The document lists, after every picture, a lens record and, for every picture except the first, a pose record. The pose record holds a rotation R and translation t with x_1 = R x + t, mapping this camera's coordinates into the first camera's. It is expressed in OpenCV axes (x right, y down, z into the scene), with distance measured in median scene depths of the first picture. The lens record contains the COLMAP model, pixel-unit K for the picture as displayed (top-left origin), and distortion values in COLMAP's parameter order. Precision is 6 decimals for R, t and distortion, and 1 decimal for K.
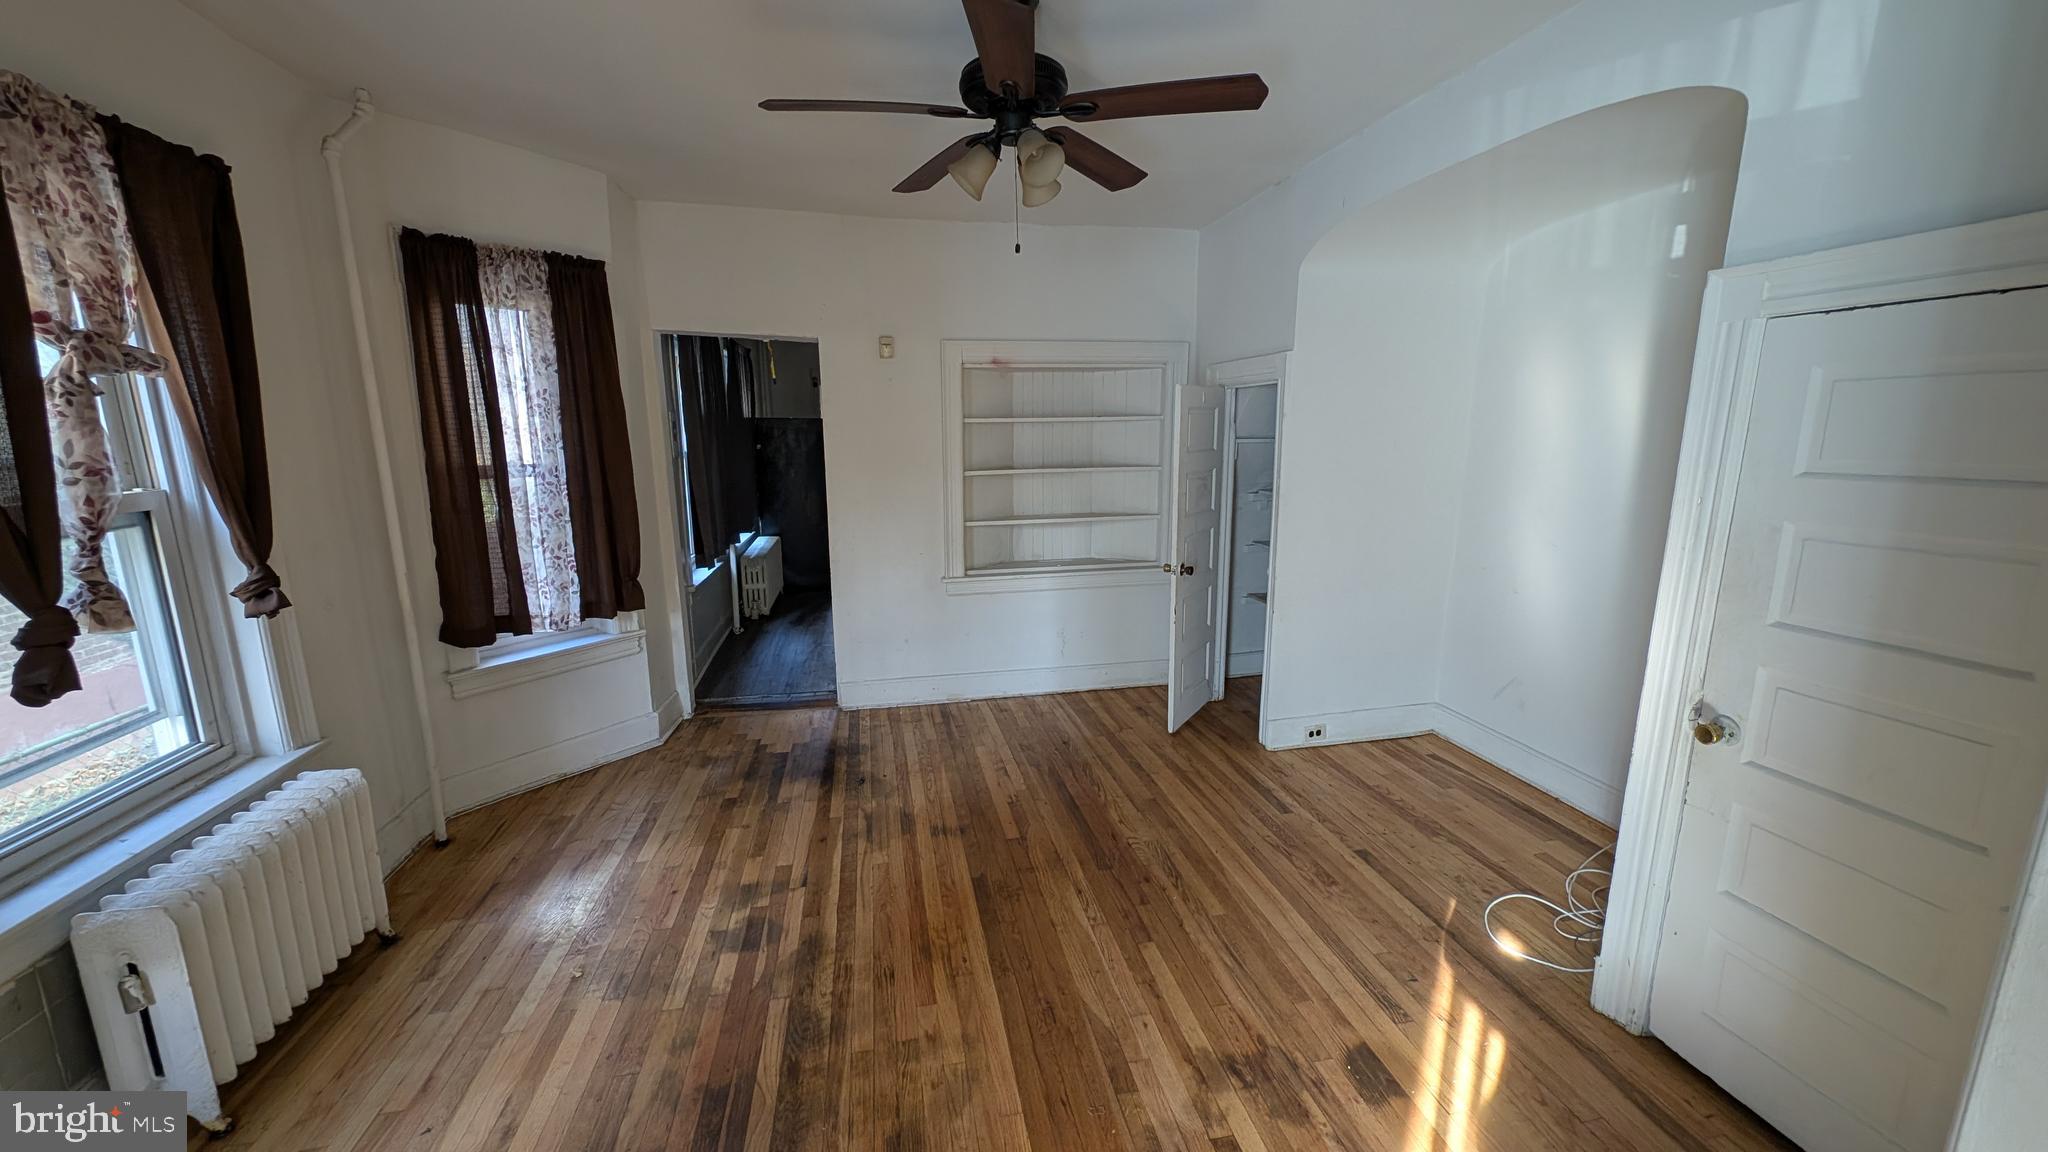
lens RADIAL K [[771.9, 0, 1025.4], [0, 771.9, 571.2], [0, 0, 1]] dist [0.000530, 0.000014]
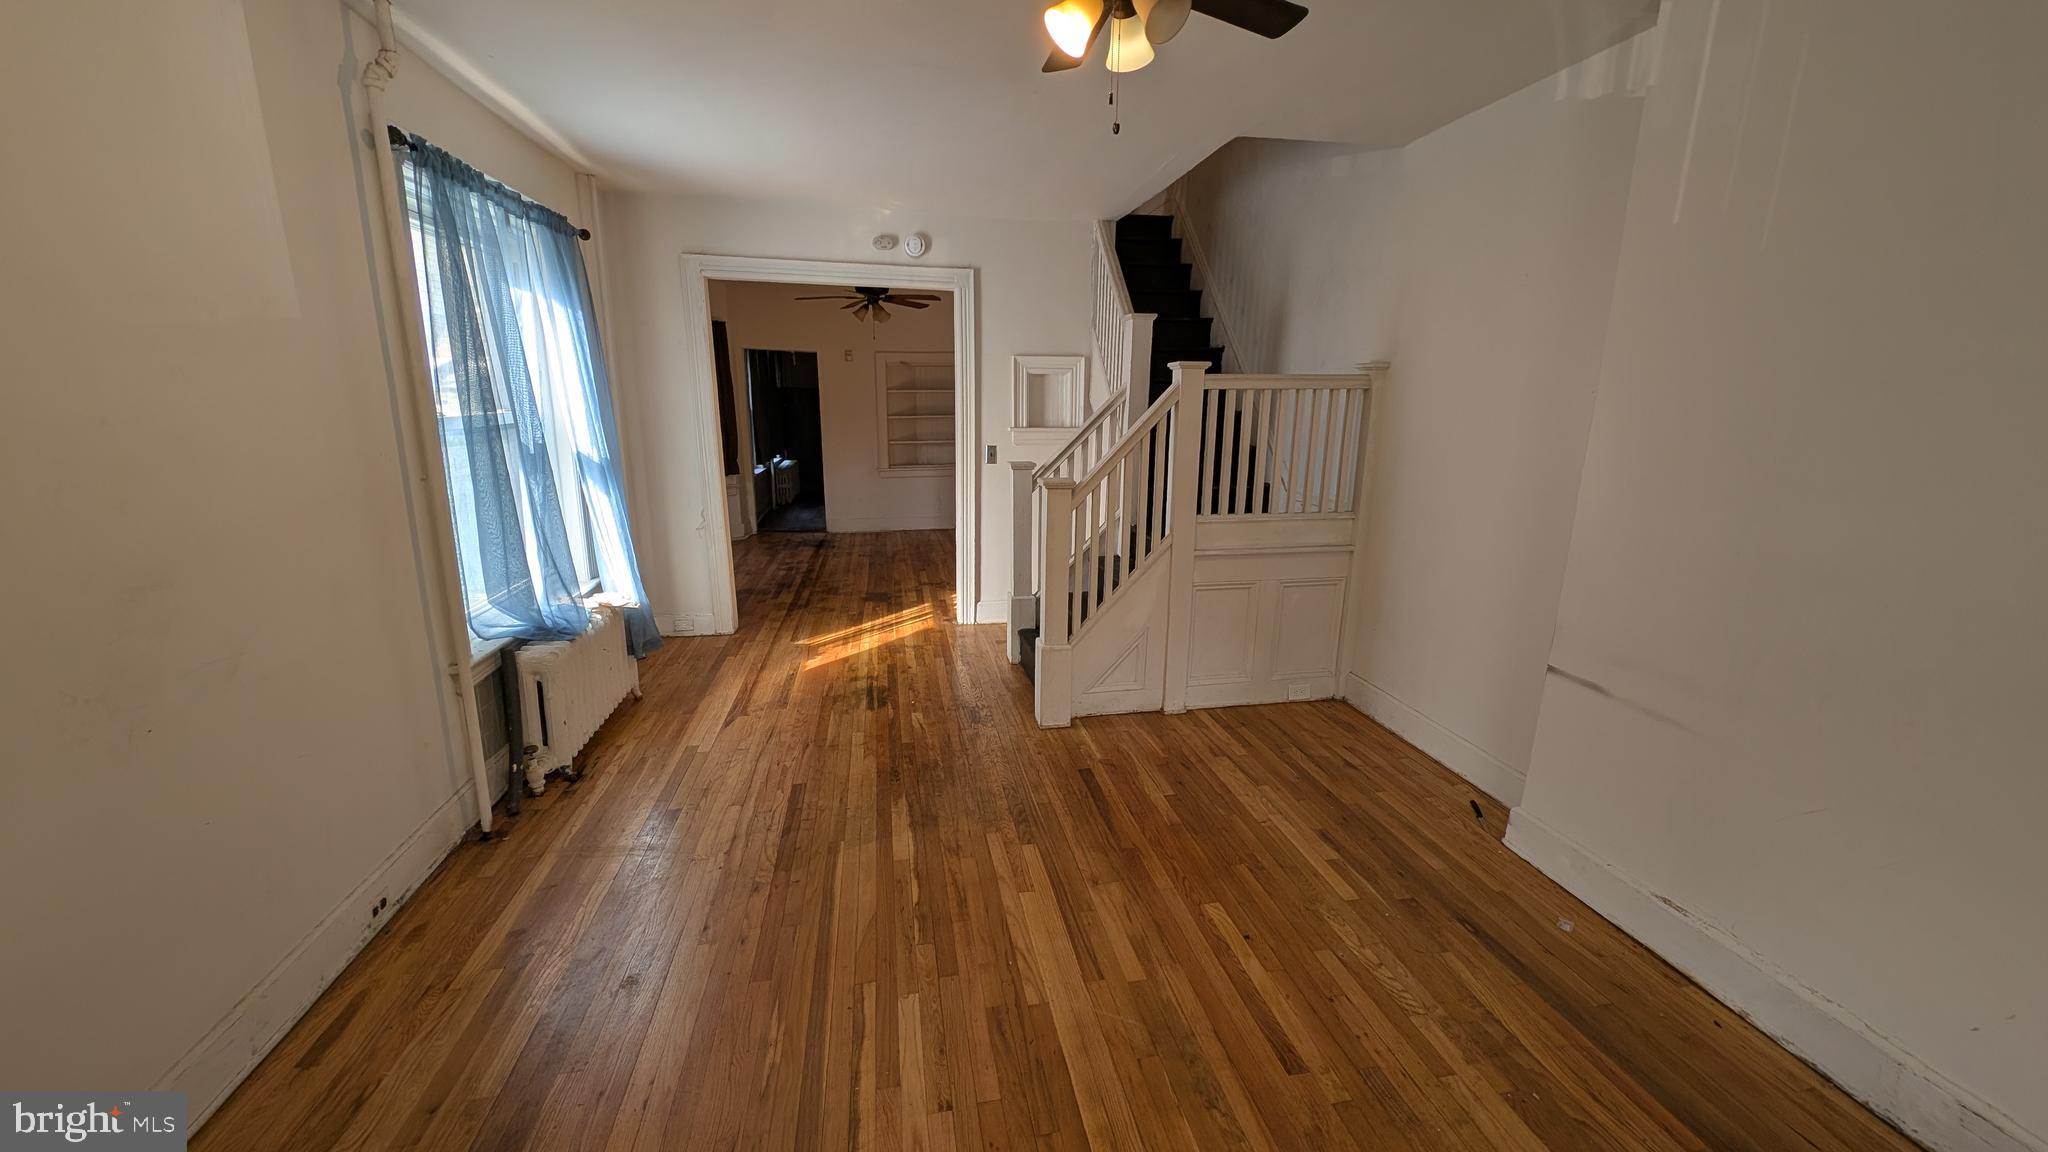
lens RADIAL K [[771.9, 0, 1021.0], [0, 771.9, 578.6], [0, 0, 1]] dist [0.000530, 0.000014]
pose [[0.999700, 0.010387, -0.022197, 0.313457], [-0.009460, 0.999095, 0.041466, 0.205292], [0.022608, -0.041244, 0.998893, -1.020901]]
